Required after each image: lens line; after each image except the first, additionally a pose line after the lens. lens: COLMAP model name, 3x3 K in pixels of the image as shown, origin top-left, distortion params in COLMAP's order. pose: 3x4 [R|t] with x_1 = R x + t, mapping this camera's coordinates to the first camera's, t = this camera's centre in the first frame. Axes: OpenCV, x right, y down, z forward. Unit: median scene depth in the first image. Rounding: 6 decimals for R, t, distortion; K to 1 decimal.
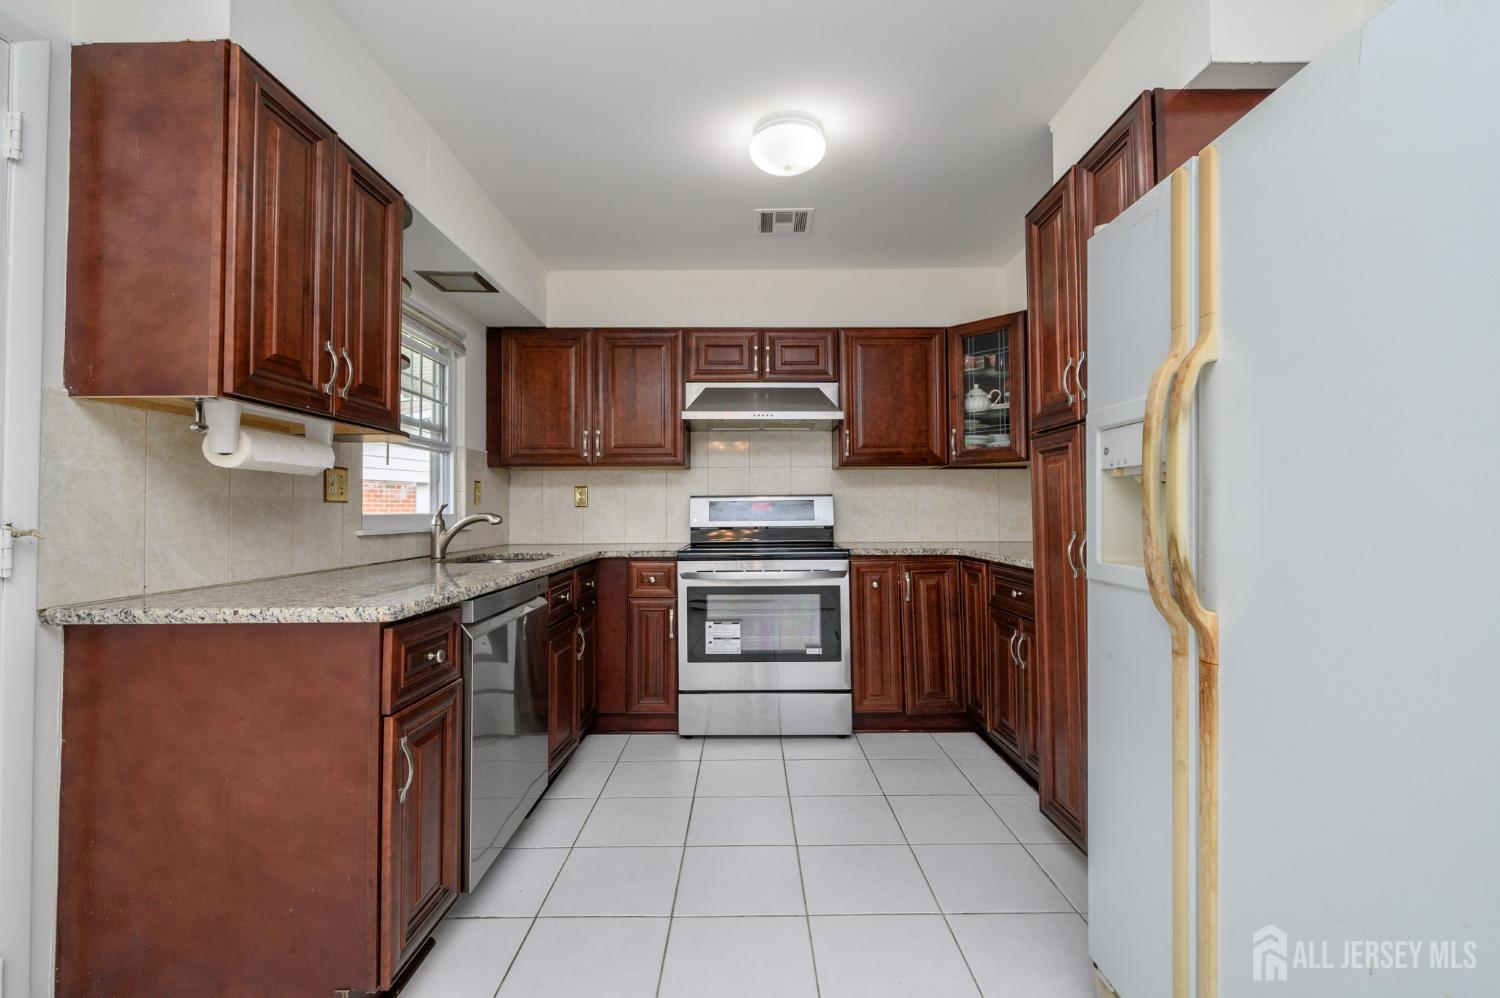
lens RADIAL K [[607.3, 0, 754.7], [0, 607.3, 493.5], [0, 0, 1]] dist [-0.000385, -0.000216]
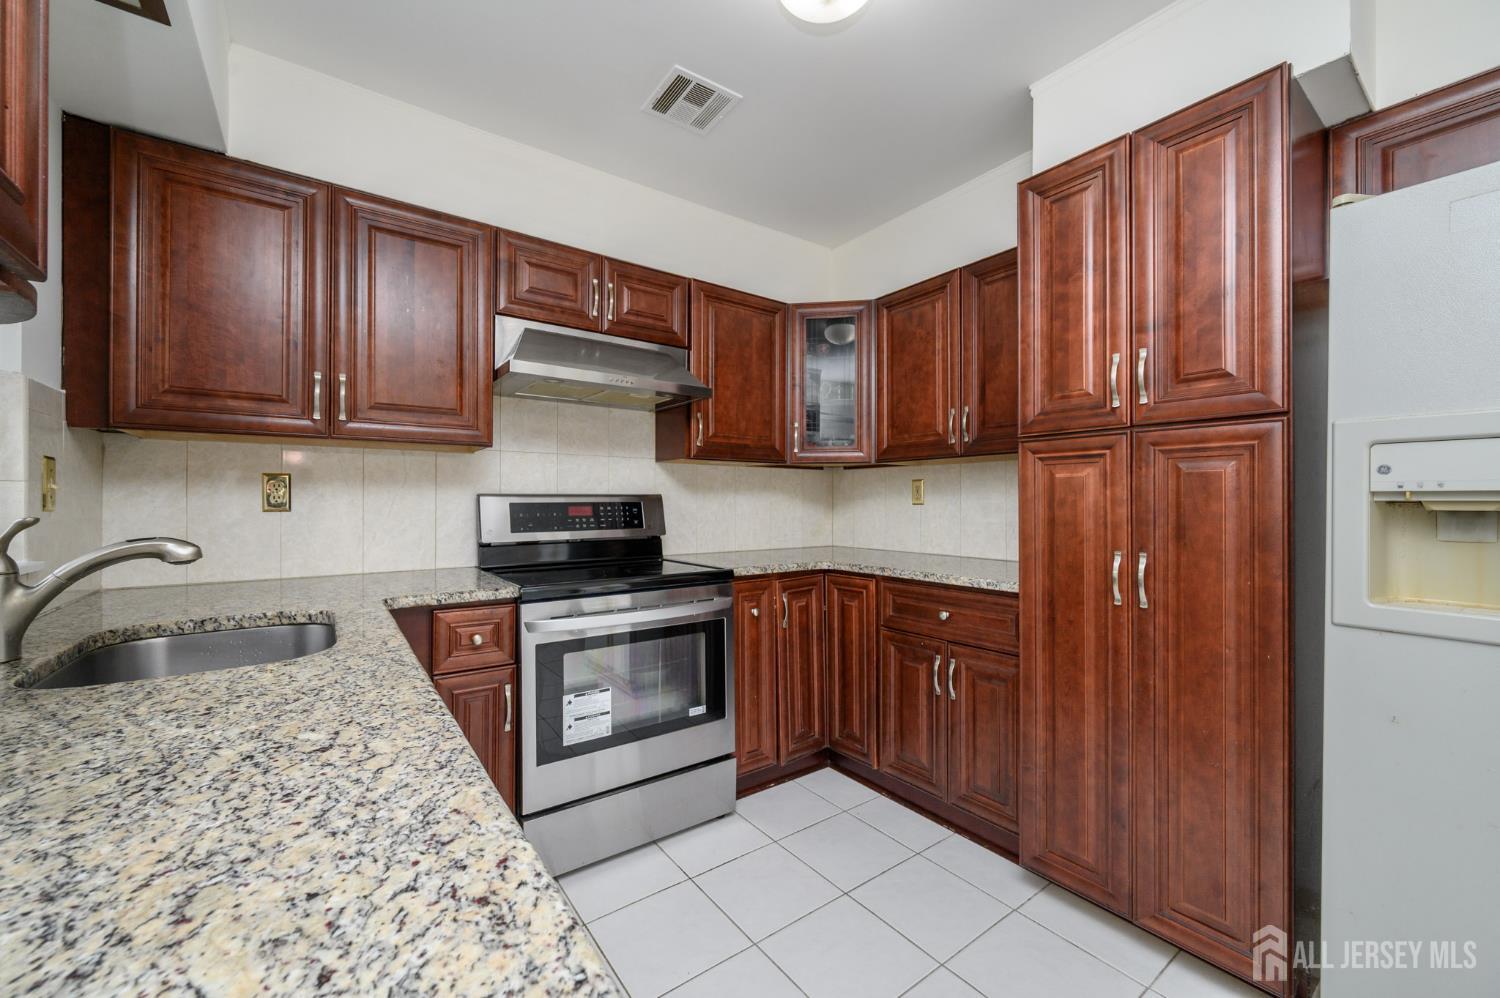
lens RADIAL K [[630.3, 0, 732.2], [0, 630.3, 501.3], [0, 0, 1]] dist [-0.002068, -0.000321]
pose [[0.835889, 0.010556, 0.548797, -0.277474], [-0.024616, 0.999530, 0.018268, -0.008018], [-0.548346, -0.028779, 0.835756, 0.334680]]
